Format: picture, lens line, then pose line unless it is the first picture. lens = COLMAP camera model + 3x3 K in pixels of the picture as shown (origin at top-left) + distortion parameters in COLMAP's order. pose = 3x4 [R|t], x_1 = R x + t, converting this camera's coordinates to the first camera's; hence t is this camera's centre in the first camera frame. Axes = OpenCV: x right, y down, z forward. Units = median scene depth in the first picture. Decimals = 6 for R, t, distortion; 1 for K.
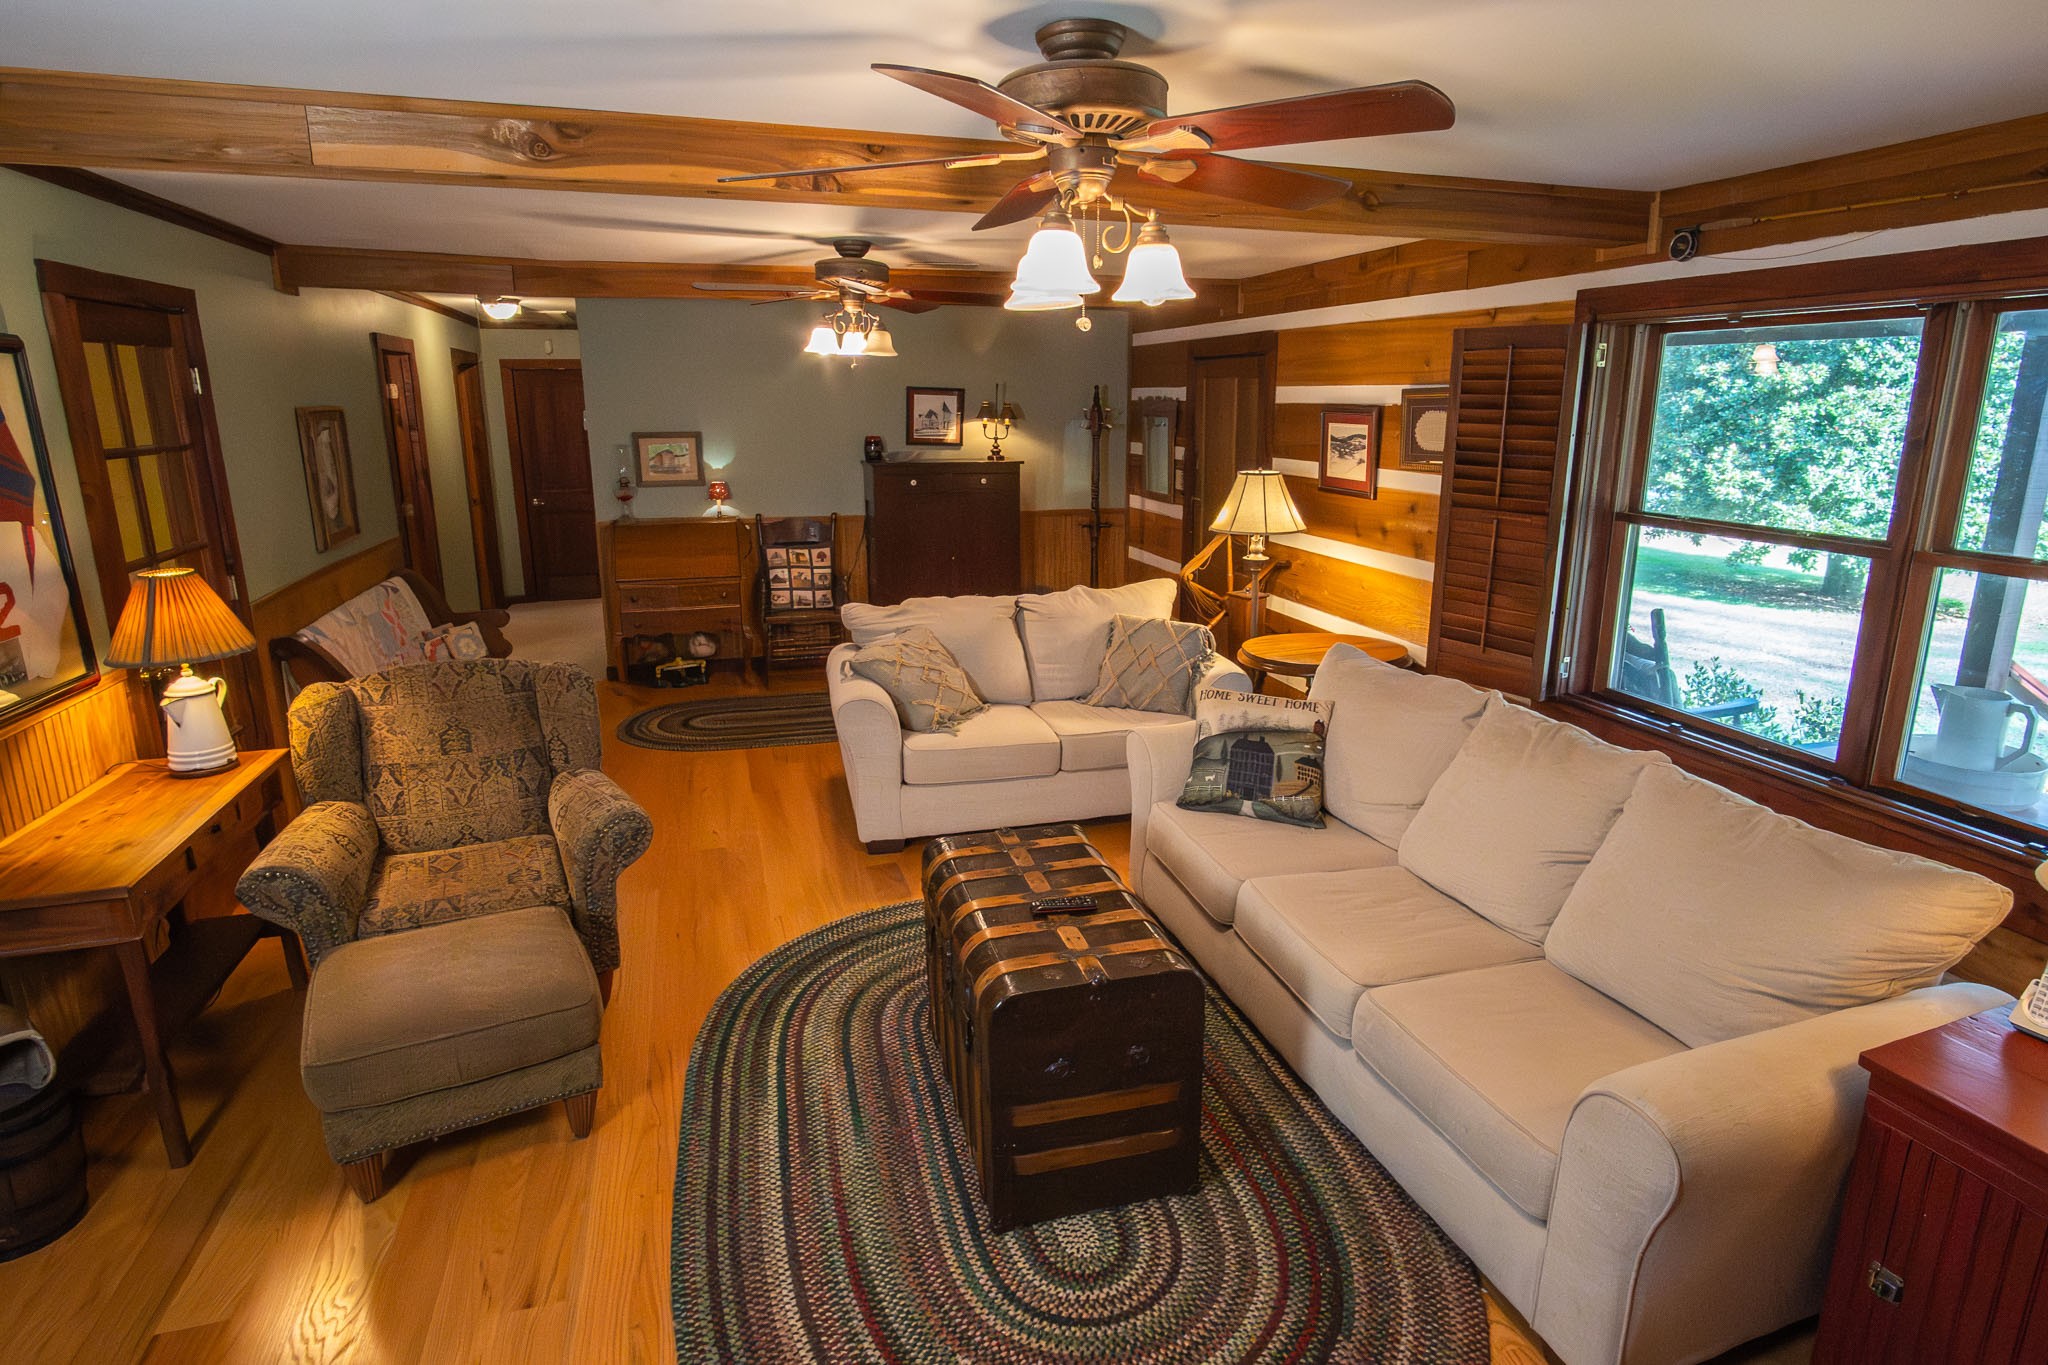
lens RADIAL K [[1109.3, 0, 1036.3], [0, 1109.3, 679.0], [0, 0, 1]] dist [-0.022970, 0.002549]
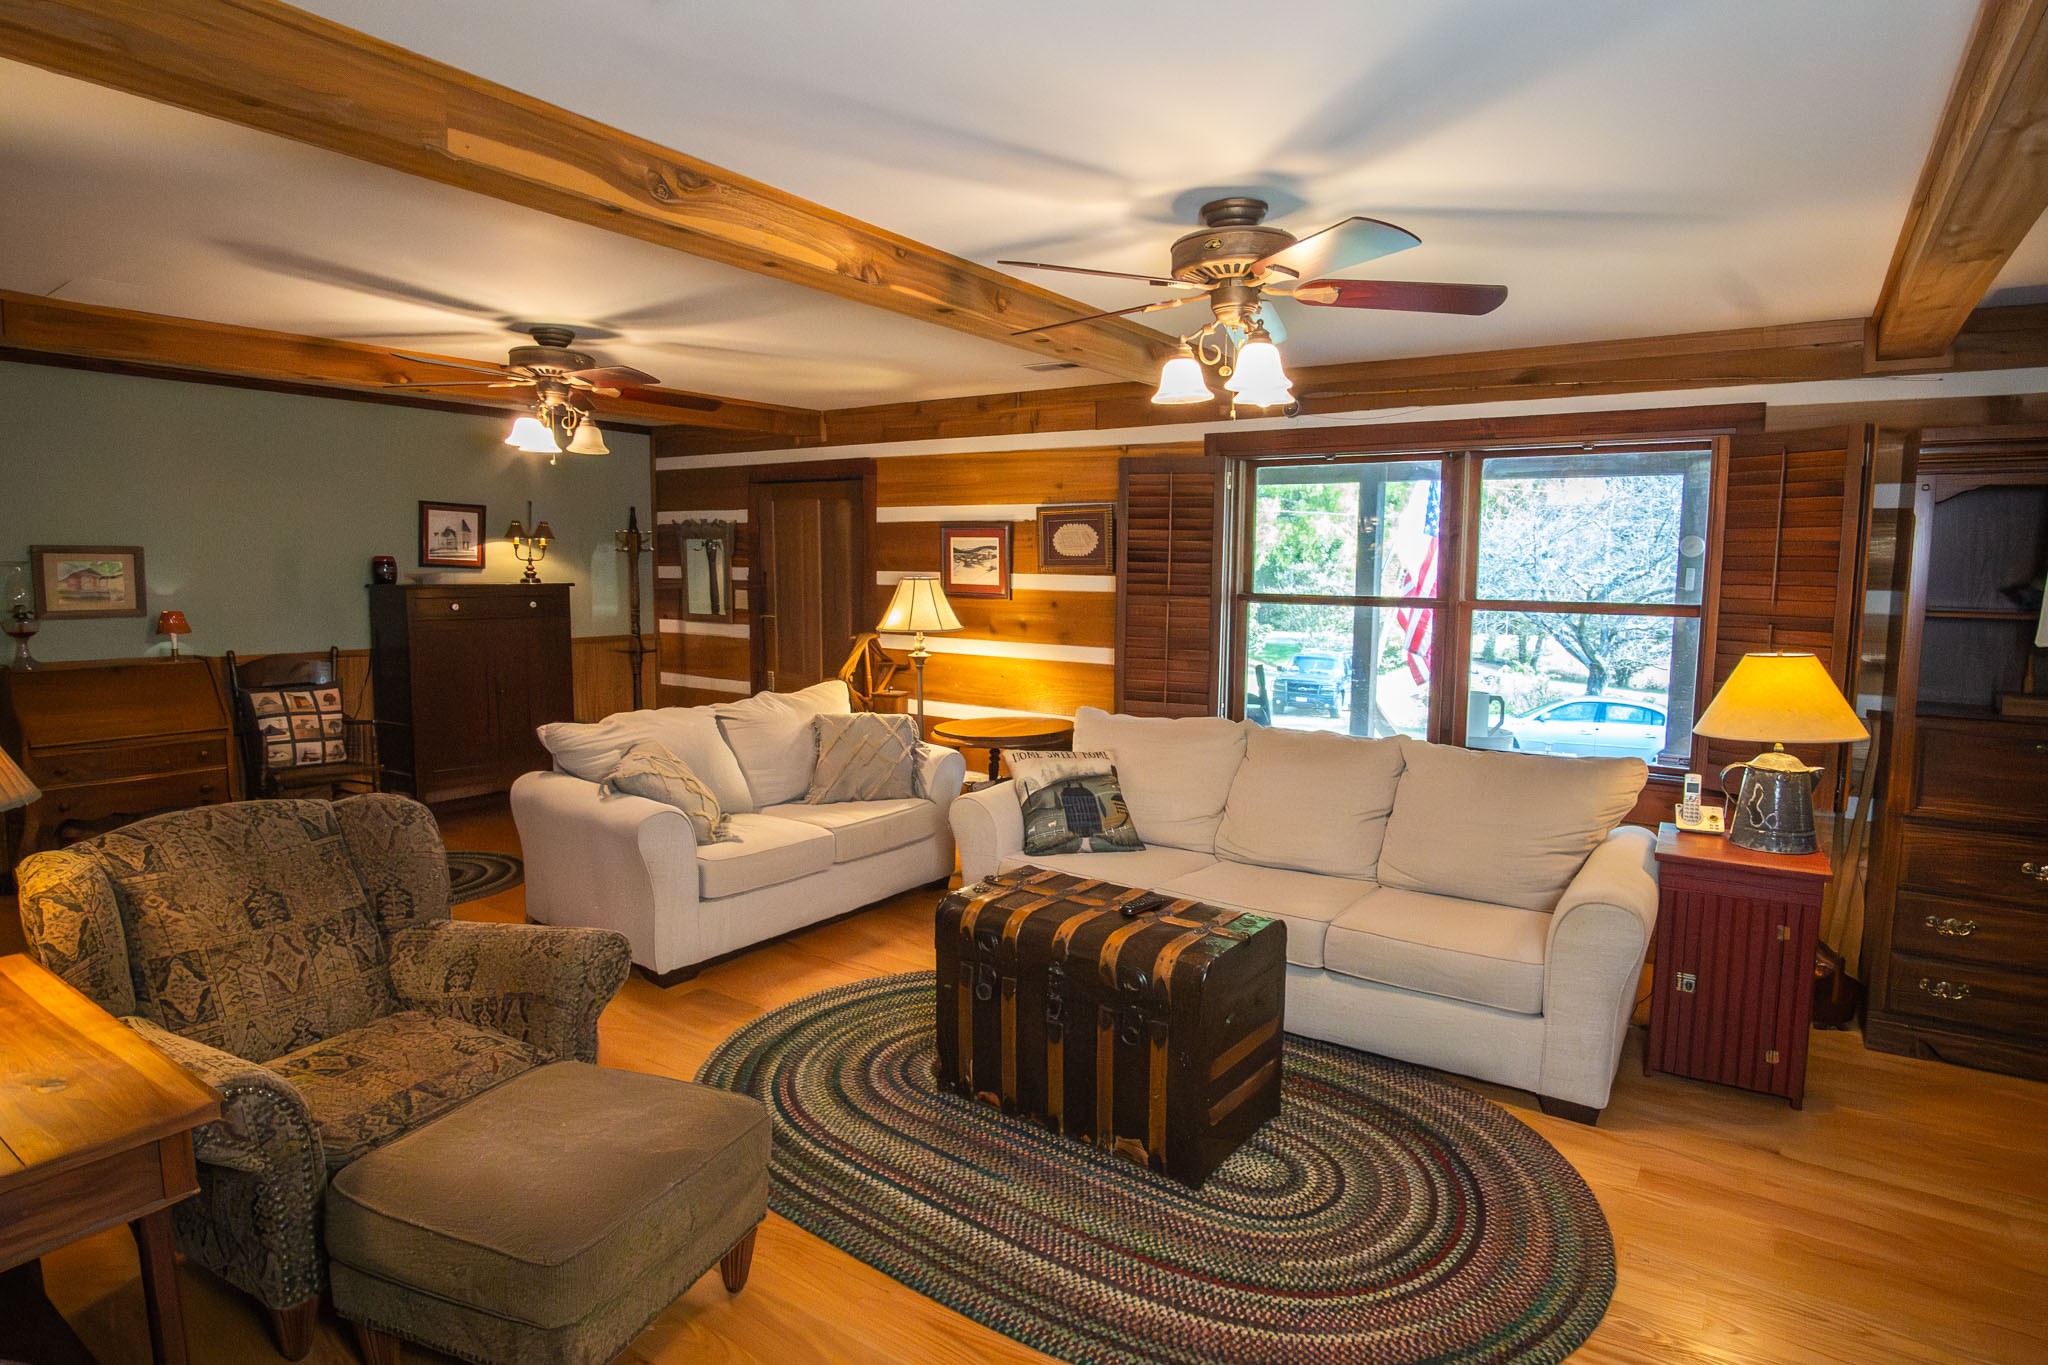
lens RADIAL K [[1109.3, 0, 1071.5], [0, 1109.3, 681.3], [0, 0, 1]] dist [-0.022970, 0.002549]
pose [[0.782154, -0.060914, 0.620101, -0.383082], [0.142707, 0.986269, -0.083117, 0.030592], [-0.606523, 0.153503, 0.780107, 0.054802]]
